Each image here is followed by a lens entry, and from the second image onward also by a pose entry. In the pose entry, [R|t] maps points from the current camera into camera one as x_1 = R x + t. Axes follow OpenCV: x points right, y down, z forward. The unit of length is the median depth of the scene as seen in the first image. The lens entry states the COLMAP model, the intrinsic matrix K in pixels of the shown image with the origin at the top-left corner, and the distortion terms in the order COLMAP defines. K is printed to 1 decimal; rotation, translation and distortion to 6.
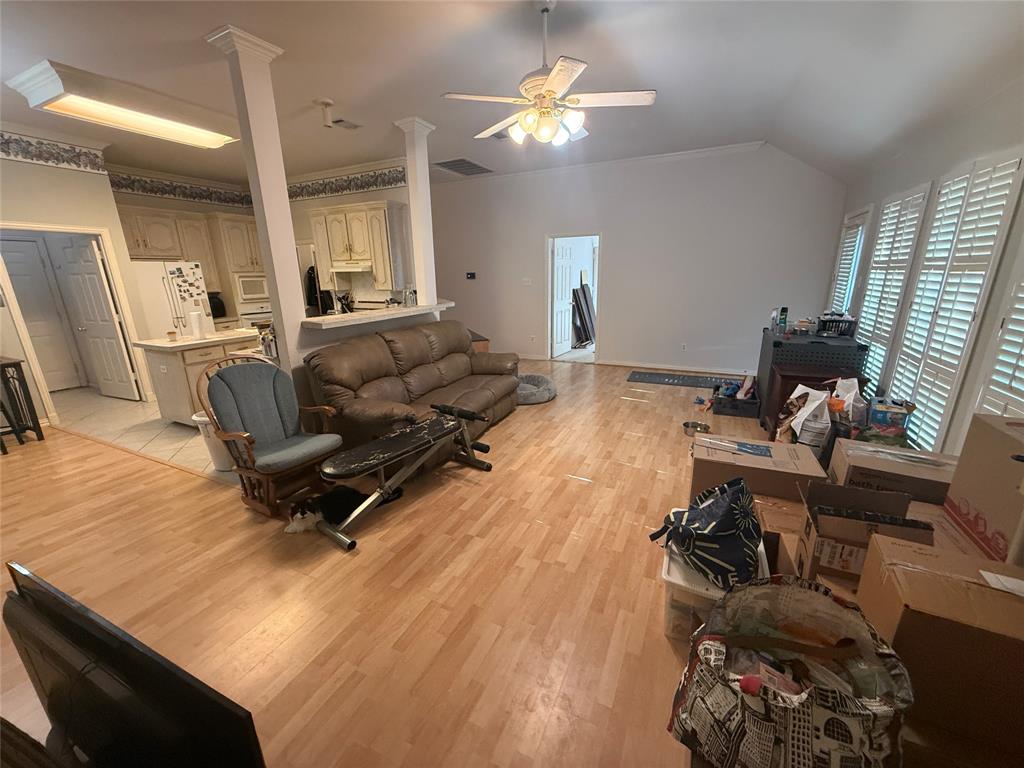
lens RADIAL K [[406.2, 0, 511.6], [0, 406.2, 384.8], [0, 0, 1]] dist [-0.002203, 0.000358]
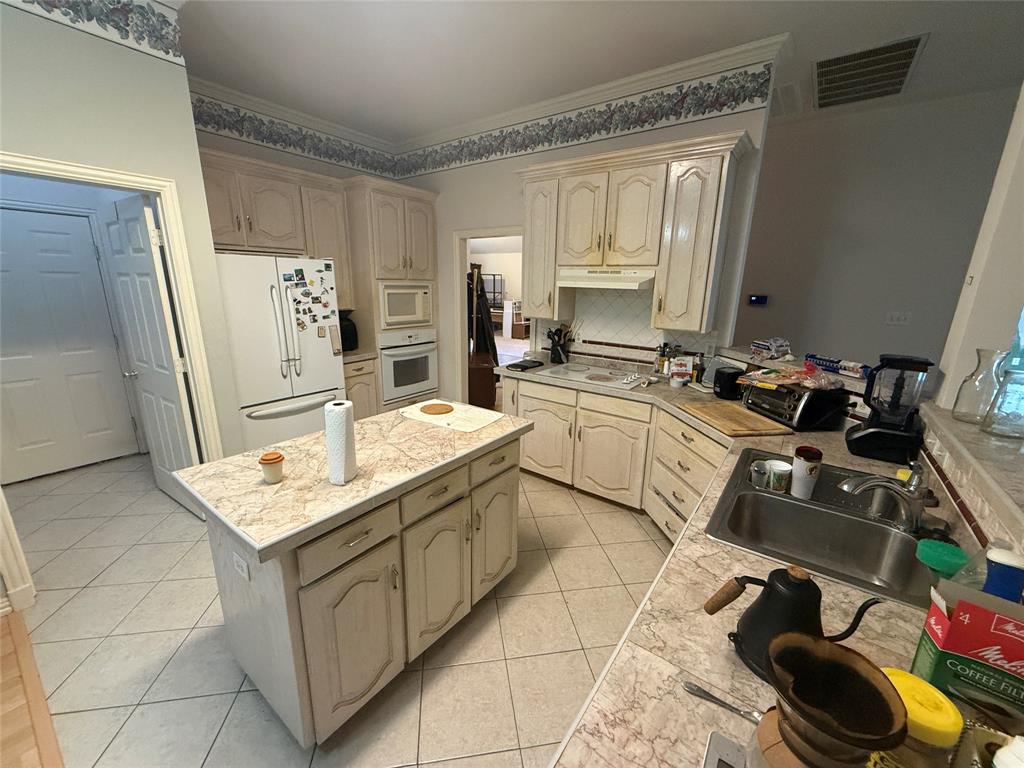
lens RADIAL K [[406.2, 0, 511.6], [0, 406.2, 385.3], [0, 0, 1]] dist [-0.002203, 0.000358]
pose [[0.981575, 0.083500, -0.171870, -0.561085], [-0.086960, 0.996131, -0.012685, -0.195138], [0.170145, 0.027397, 0.985038, 0.667355]]
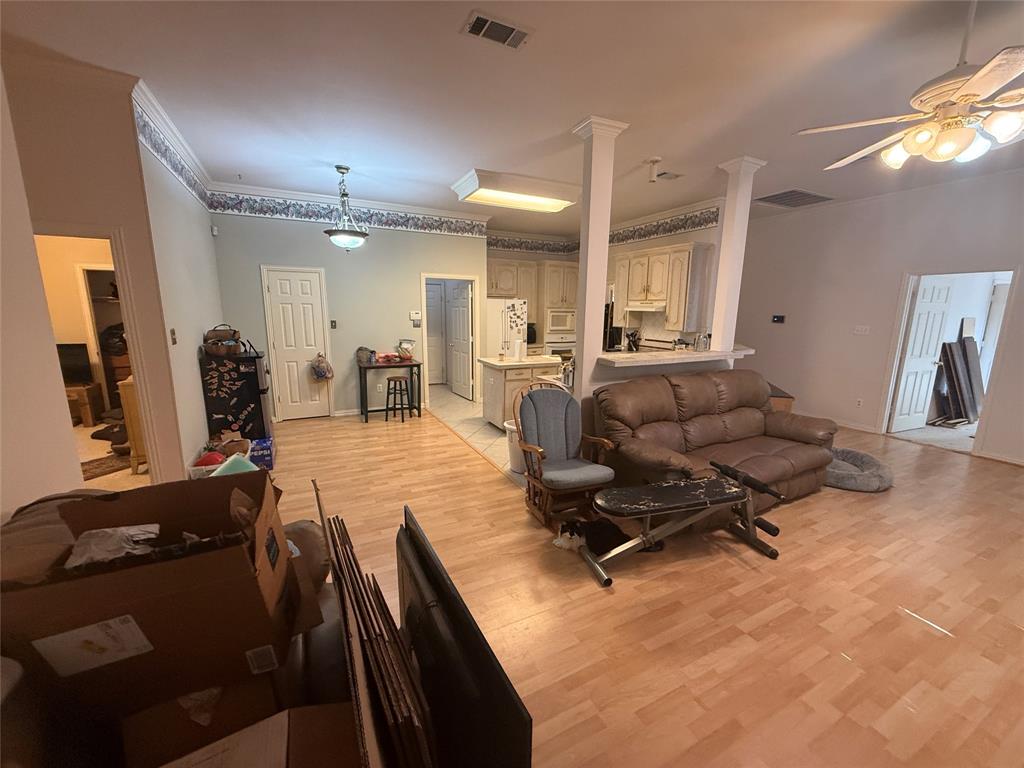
lens RADIAL K [[406.2, 0, 510.7], [0, 406.2, 385.2], [0, 0, 1]] dist [-0.002203, 0.000358]
pose [[0.790576, 0.141226, -0.595856, -0.026884], [-0.188260, 0.981971, -0.017041, -0.014434], [0.582707, 0.125648, 0.802911, -0.011917]]
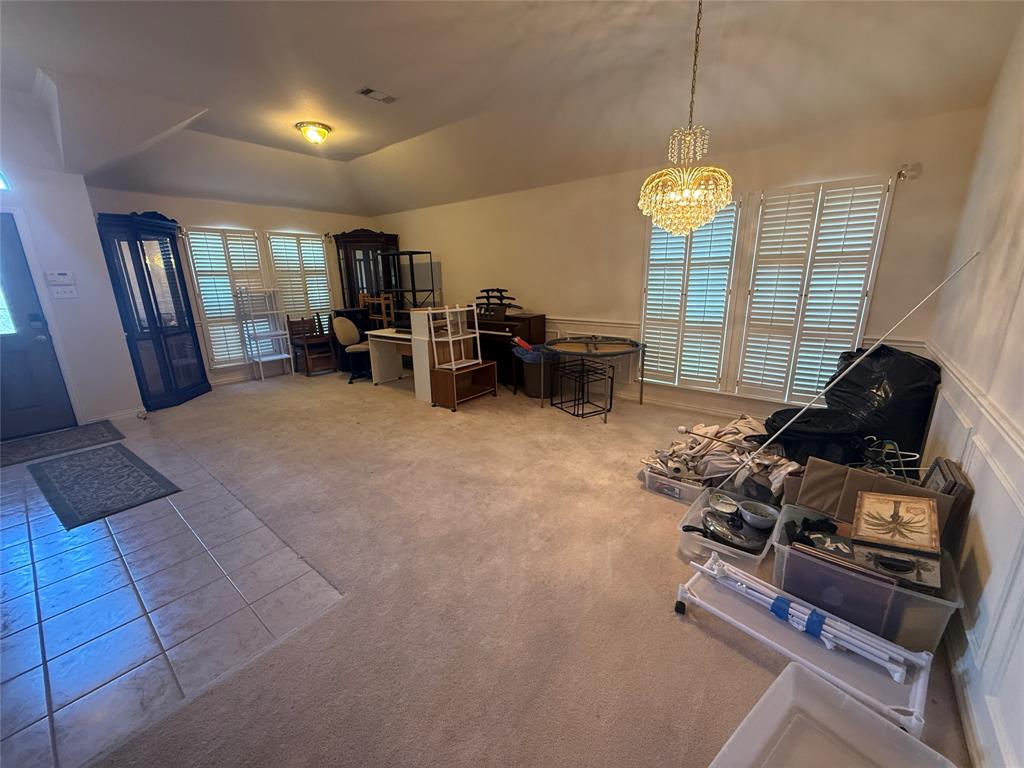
lens RADIAL K [[406.2, 0, 510.9], [0, 406.2, 382.3], [0, 0, 1]] dist [-0.002203, 0.000358]
pose [[0.971913, 0.057665, -0.228166, -0.589086], [-0.058025, 0.998302, 0.005134, -0.622051], [0.228075, 0.008250, 0.973609, 2.315149]]
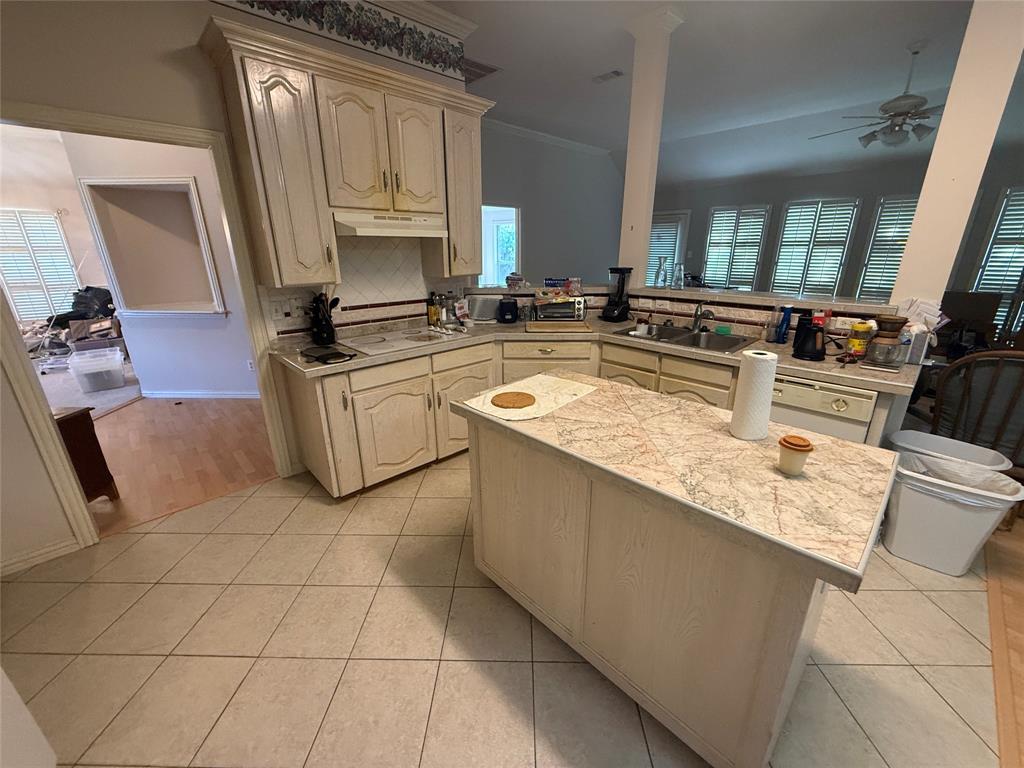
lens RADIAL K [[406.2, 0, 512.2], [0, 406.2, 385.4], [0, 0, 1]] dist [-0.002203, 0.000358]
pose [[0.358184, -0.284624, 0.889209, -1.085369], [0.250842, 0.946720, 0.201990, -0.254402], [-0.899323, 0.150701, 0.410496, 1.009368]]
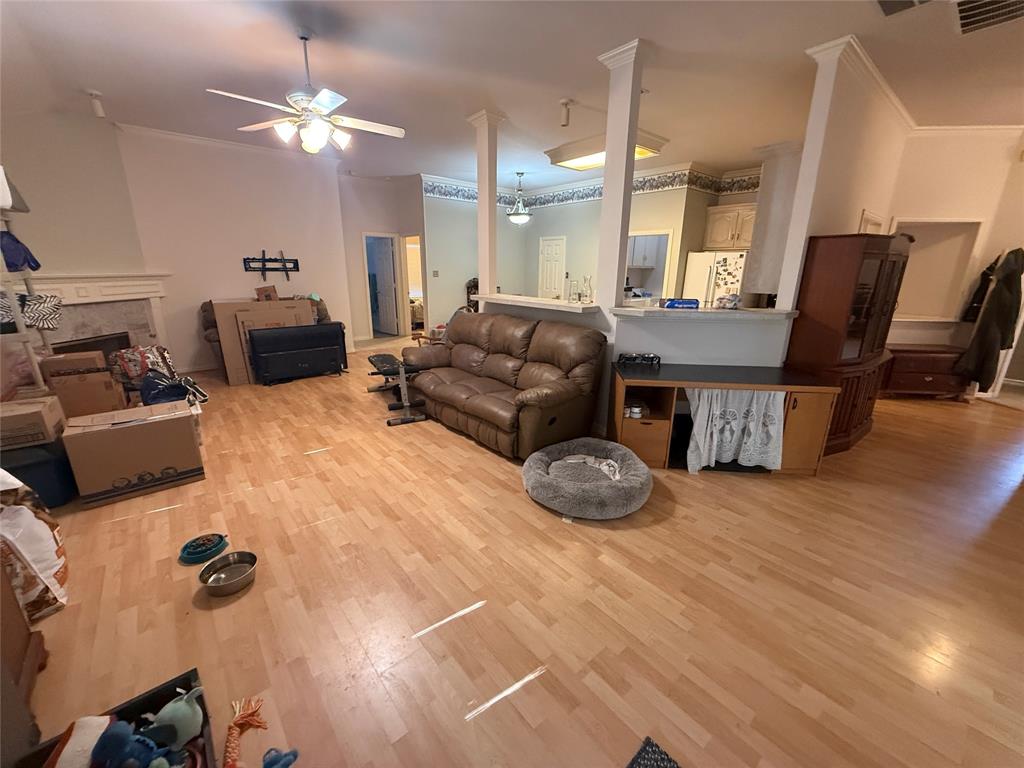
lens RADIAL K [[406.2, 0, 511.7], [0, 406.2, 385.0], [0, 0, 1]] dist [-0.002203, 0.000358]
pose [[-0.409281, 0.268024, -0.872153, 0.618071], [-0.248553, 0.886977, 0.389220, -0.346176], [0.877901, 0.376077, -0.296405, 1.229528]]
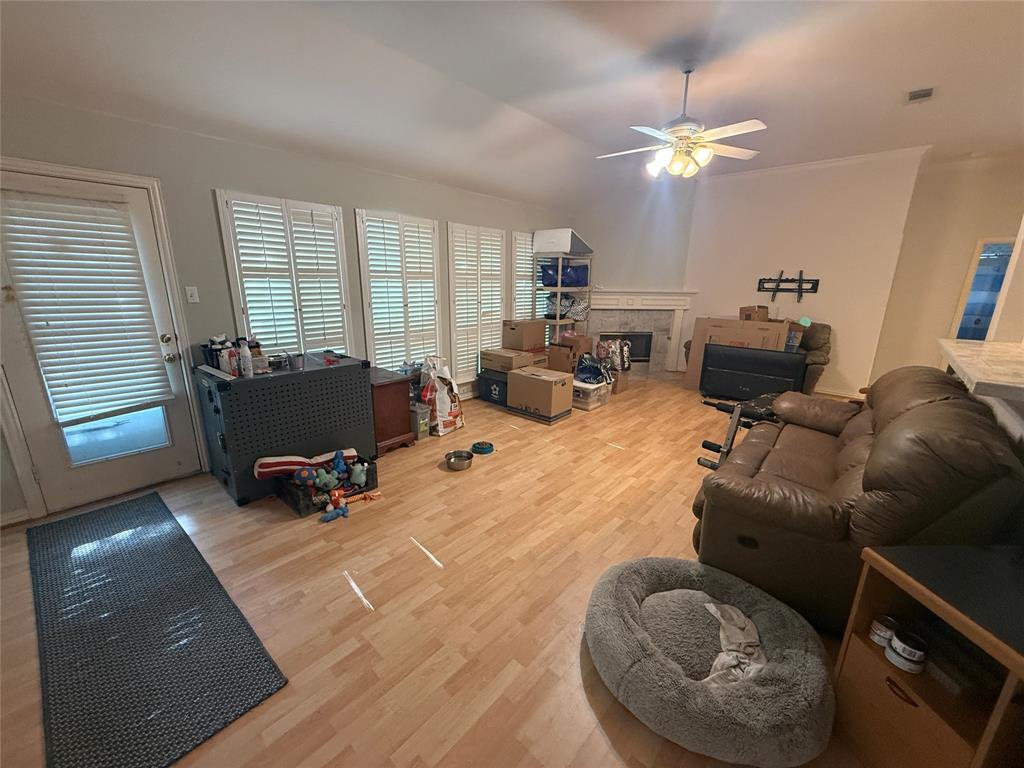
lens RADIAL K [[406.2, 0, 509.3], [0, 406.2, 384.2], [0, 0, 1]] dist [-0.002203, 0.000358]
pose [[-0.959457, -0.065112, 0.274231, 0.110803], [0.079160, 0.871539, 0.483893, -0.398274], [-0.270511, 0.485983, -0.831050, 1.446892]]
